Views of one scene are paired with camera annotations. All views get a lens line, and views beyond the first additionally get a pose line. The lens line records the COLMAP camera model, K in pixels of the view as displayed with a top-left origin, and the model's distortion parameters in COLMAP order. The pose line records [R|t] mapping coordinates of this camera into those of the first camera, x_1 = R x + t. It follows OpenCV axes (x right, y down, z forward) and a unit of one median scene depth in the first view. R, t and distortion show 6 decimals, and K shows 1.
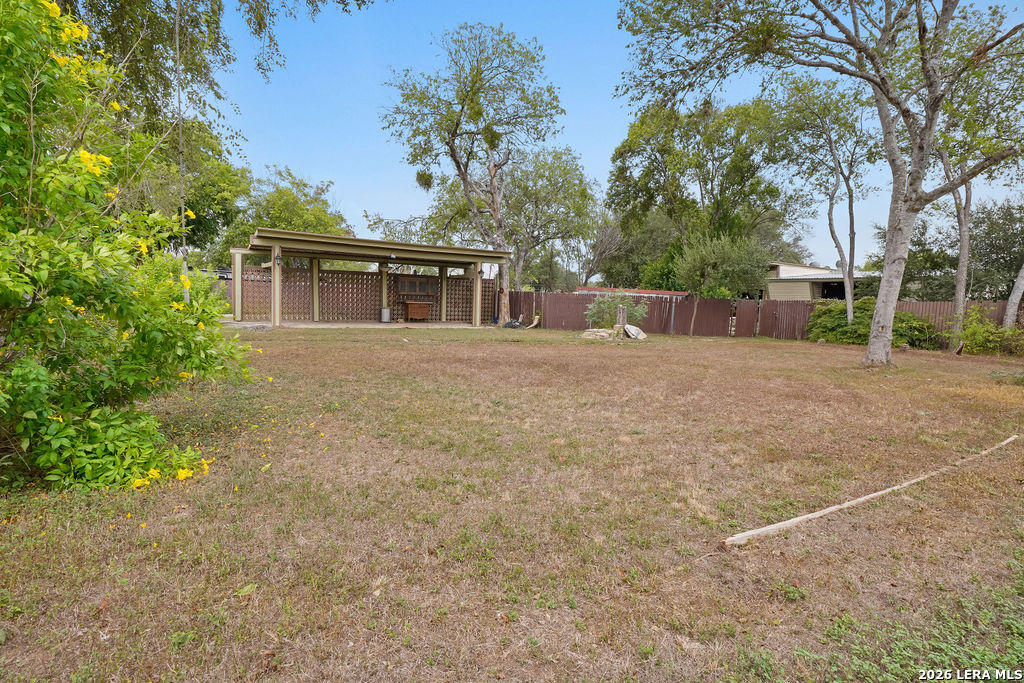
lens RADIAL K [[503.7, 0, 509.7], [0, 503.7, 346.3], [0, 0, 1]] dist [-0.034482, 0.007189]
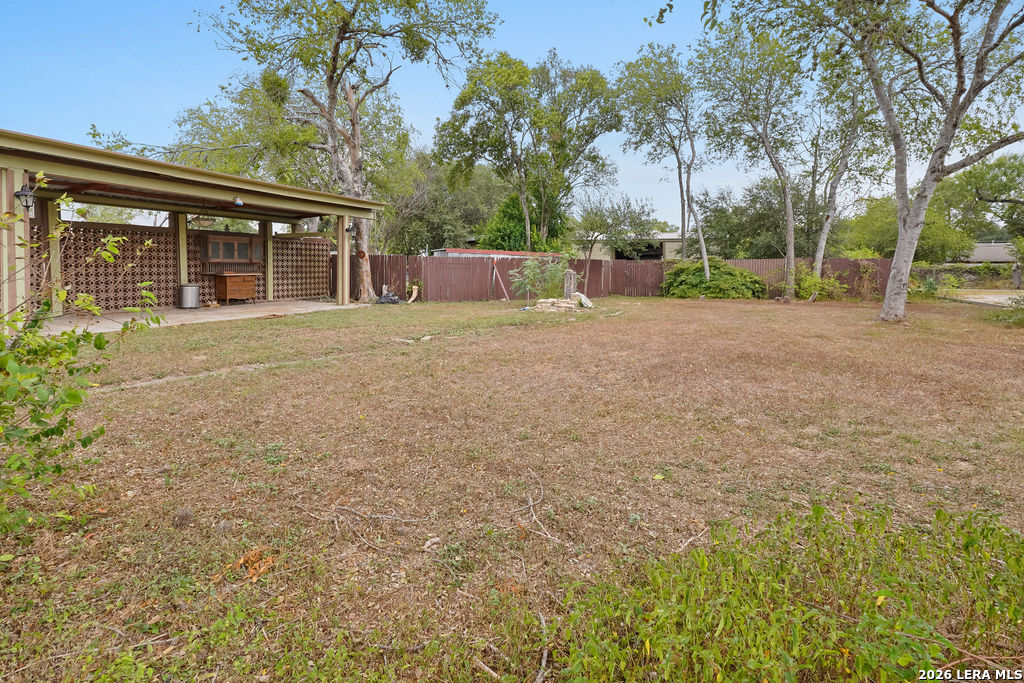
lens RADIAL K [[503.7, 0, 501.4], [0, 503.7, 277.2], [0, 0, 1]] dist [-0.034482, 0.007189]
pose [[0.823998, -0.038496, 0.565284, -0.269234], [0.069972, 0.996966, -0.034103, -0.037230], [-0.562256, 0.067655, 0.824191, 0.273378]]
